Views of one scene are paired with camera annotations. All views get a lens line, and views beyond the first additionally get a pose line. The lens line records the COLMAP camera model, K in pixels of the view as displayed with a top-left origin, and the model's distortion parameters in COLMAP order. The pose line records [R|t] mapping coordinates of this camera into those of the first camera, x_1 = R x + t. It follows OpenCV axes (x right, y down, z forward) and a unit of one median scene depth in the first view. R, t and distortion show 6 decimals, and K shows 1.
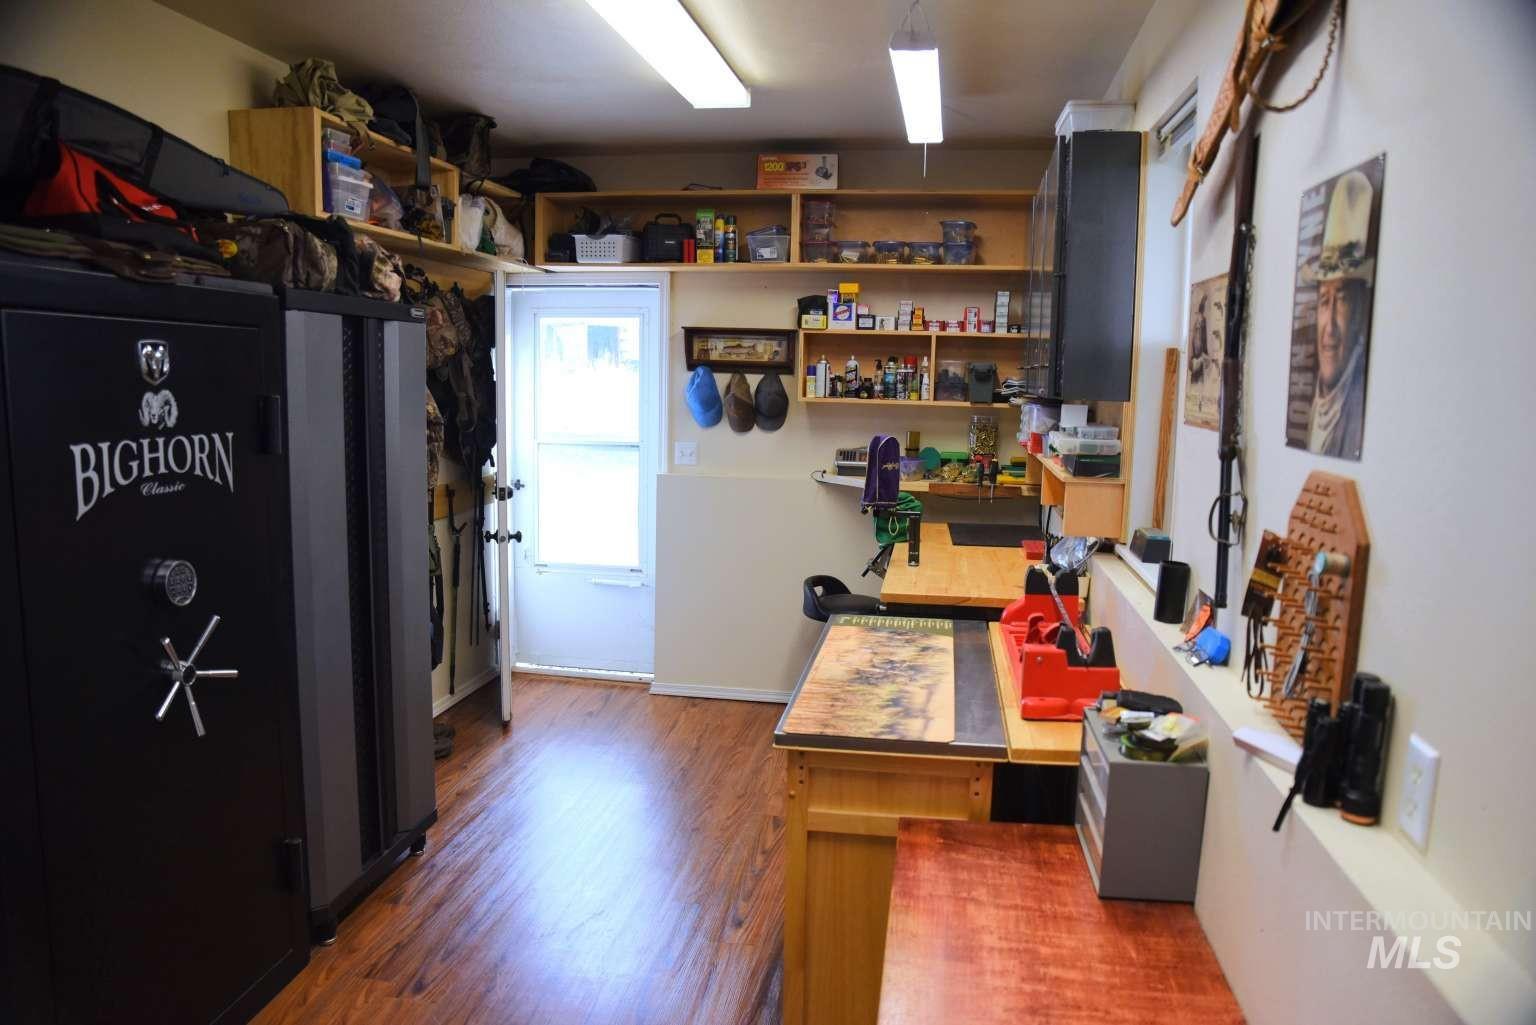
lens RADIAL K [[1038.6, 0, 768.0], [0, 1038.6, 512.5], [0, 0, 1]] dist [-0.110328, 0.065114]
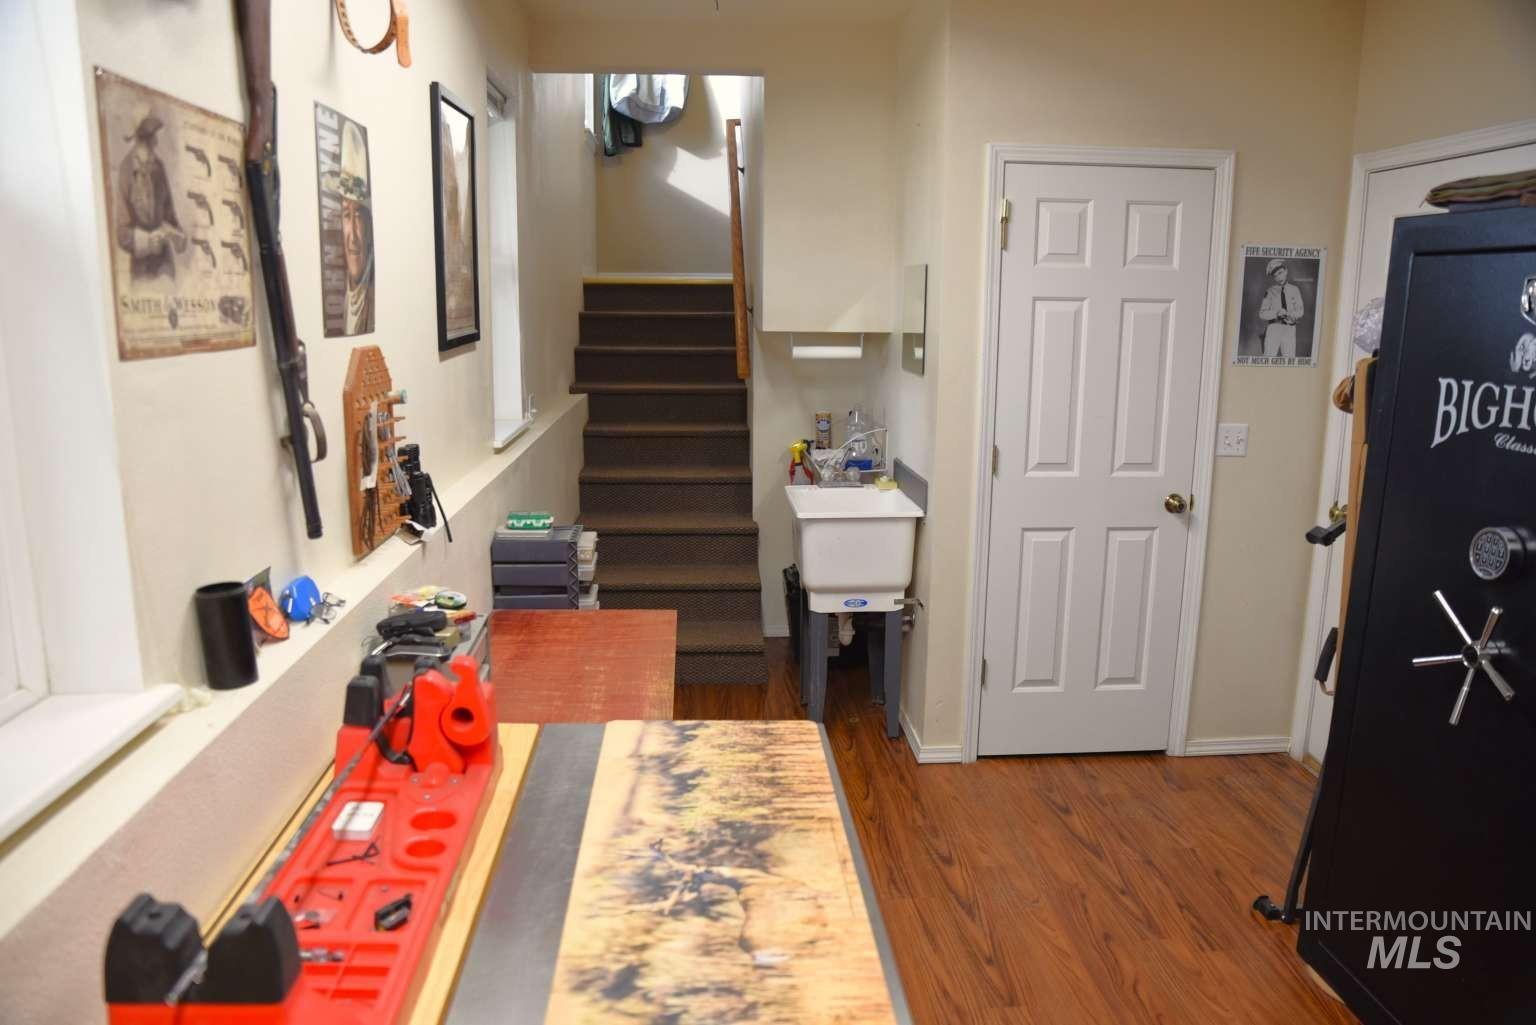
lens RADIAL K [[1038.6, 0, 768.0], [0, 1038.6, 512.5], [0, 0, 1]] dist [-0.110328, 0.065114]
pose [[-0.971363, 0.017056, -0.236986, 0.242385], [-0.063128, 0.943044, 0.326624, -0.214069], [0.229059, 0.332231, -0.914962, 1.689004]]
